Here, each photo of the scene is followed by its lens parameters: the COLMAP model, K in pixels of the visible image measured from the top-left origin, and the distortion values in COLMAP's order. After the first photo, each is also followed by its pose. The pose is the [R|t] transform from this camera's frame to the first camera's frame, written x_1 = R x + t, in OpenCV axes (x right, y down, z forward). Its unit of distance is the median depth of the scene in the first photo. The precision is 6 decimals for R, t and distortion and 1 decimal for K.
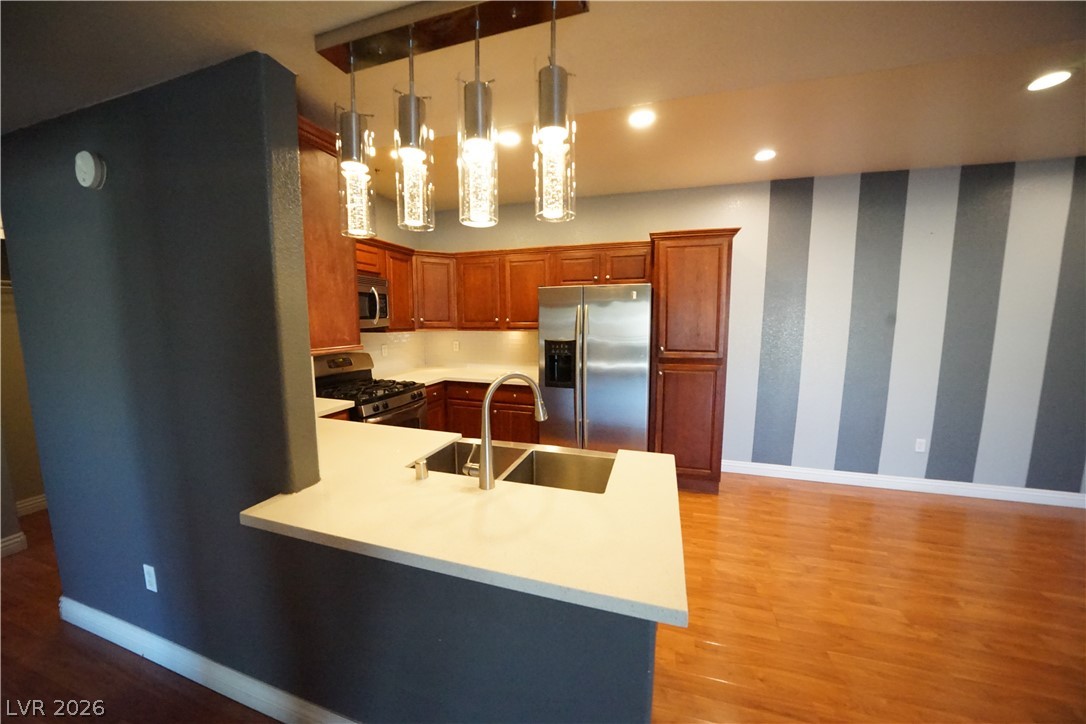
lens RADIAL K [[376.0, 0, 544.1], [0, 376.0, 363.1], [0, 0, 1]] dist [-0.020880, 0.001294]
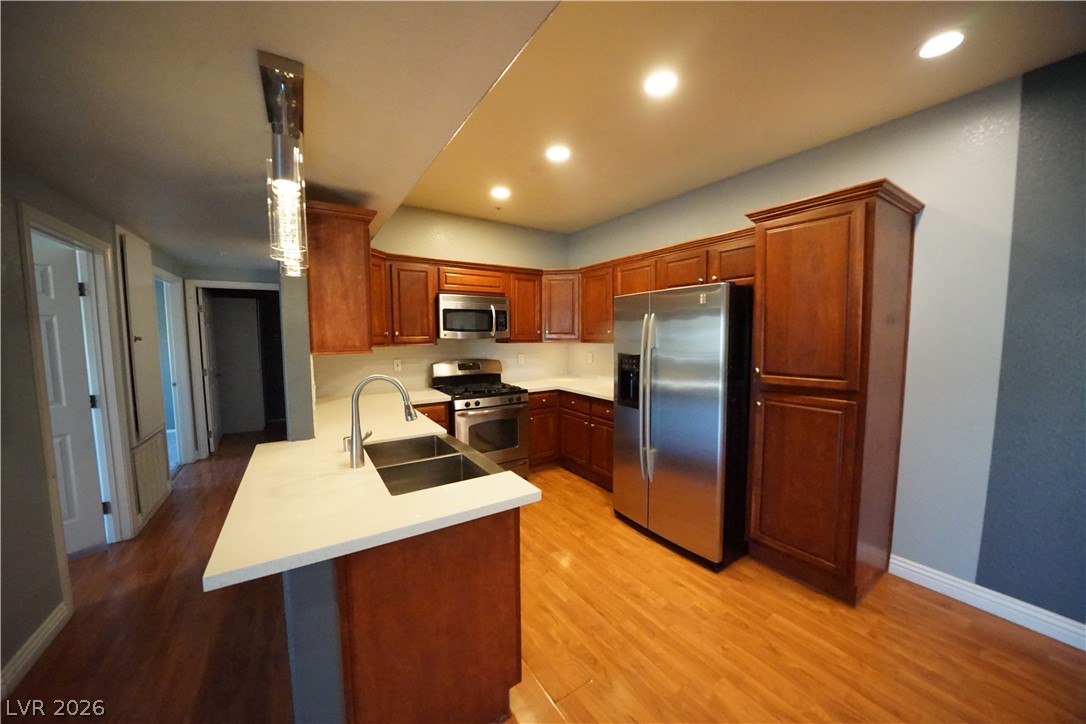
lens RADIAL K [[376.0, 0, 539.3], [0, 376.0, 363.9], [0, 0, 1]] dist [-0.020880, 0.001294]
pose [[0.767670, 0.047801, -0.639060, 0.438097], [-0.070091, 0.997495, -0.009585, -0.013354], [0.637001, 0.052150, 0.769097, 0.172763]]
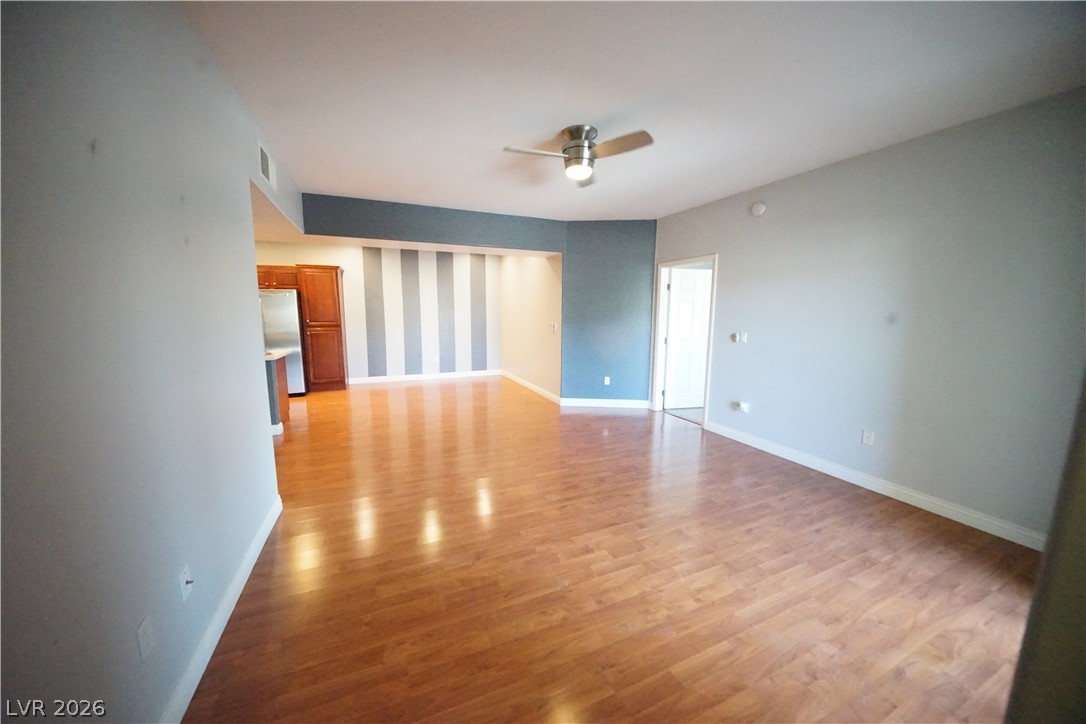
lens RADIAL K [[376.0, 0, 536.6], [0, 376.0, 356.3], [0, 0, 1]] dist [-0.020880, 0.001294]
pose [[0.769832, -0.073002, 0.634058, -0.027458], [0.068797, 0.997140, 0.031277, 0.172041], [-0.634528, 0.019543, 0.772653, -1.321866]]
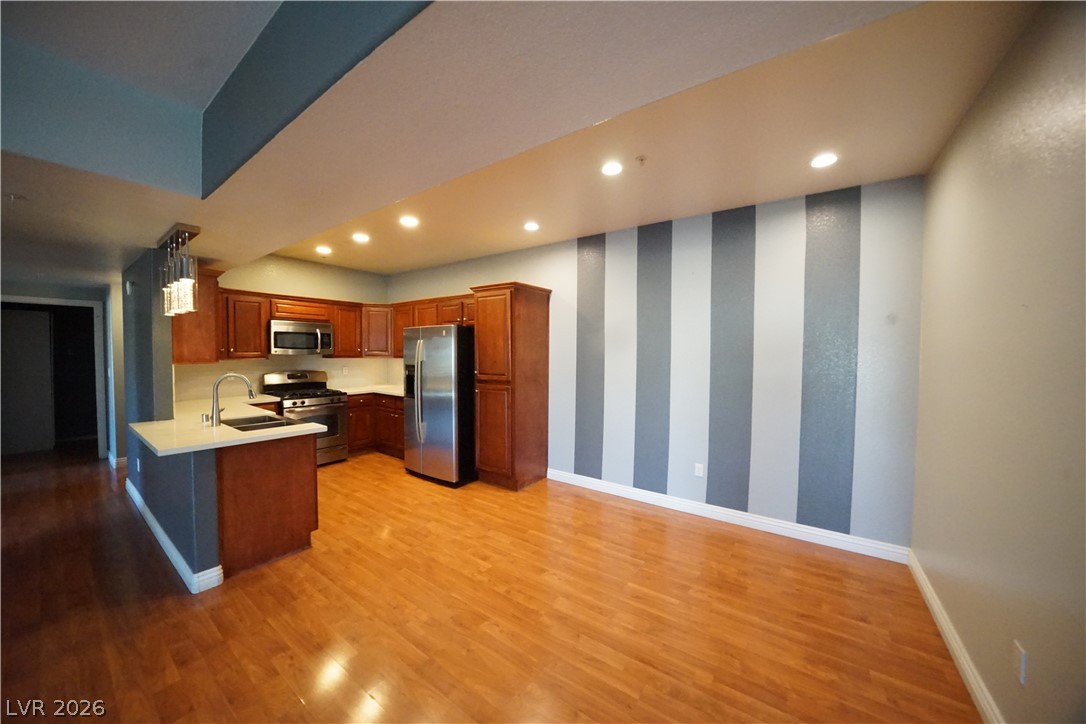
lens RADIAL K [[376.0, 0, 539.6], [0, 376.0, 361.5], [0, 0, 1]] dist [-0.020880, 0.001294]
pose [[0.947017, 0.014115, -0.320872, 0.933795], [-0.042680, 0.995705, -0.082164, 0.022646], [0.318334, 0.091506, 0.943552, -0.181128]]
